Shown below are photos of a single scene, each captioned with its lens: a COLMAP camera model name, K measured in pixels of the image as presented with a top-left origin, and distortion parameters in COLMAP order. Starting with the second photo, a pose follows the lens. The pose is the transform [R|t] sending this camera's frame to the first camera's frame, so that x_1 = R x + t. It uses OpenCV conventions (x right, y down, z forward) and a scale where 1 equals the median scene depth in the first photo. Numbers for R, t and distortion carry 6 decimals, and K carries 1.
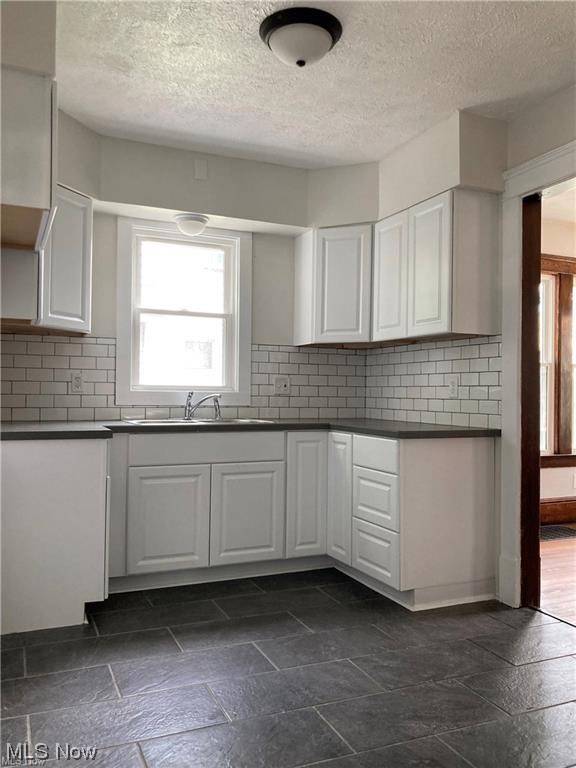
lens RADIAL K [[631.9, 0, 288.5], [0, 631.9, 381.1], [0, 0, 1]] dist [0.024001, -0.021052]
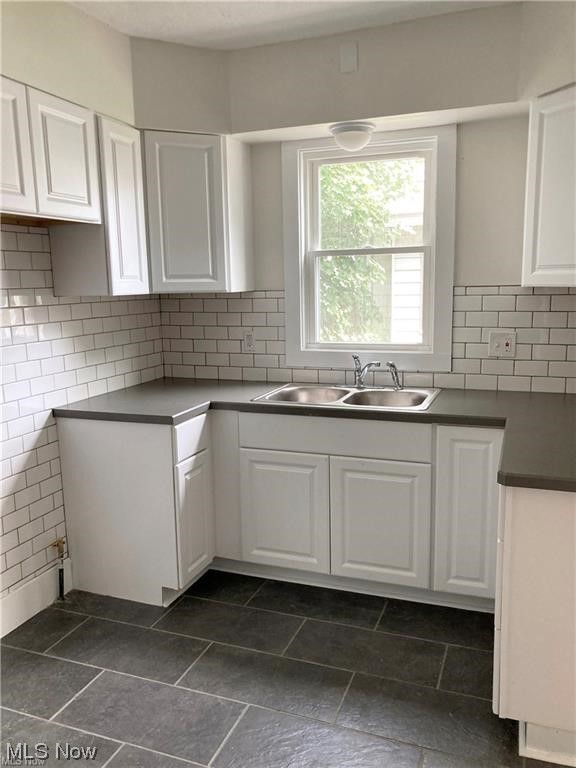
lens RADIAL K [[631.9, 0, 288.1], [0, 631.9, 388.5], [0, 0, 1]] dist [0.024001, -0.021052]
pose [[0.709114, 0.089516, -0.699389, 0.360718], [0.041155, 0.984963, 0.167795, -0.081900], [0.703892, -0.147769, 0.694767, 0.383380]]
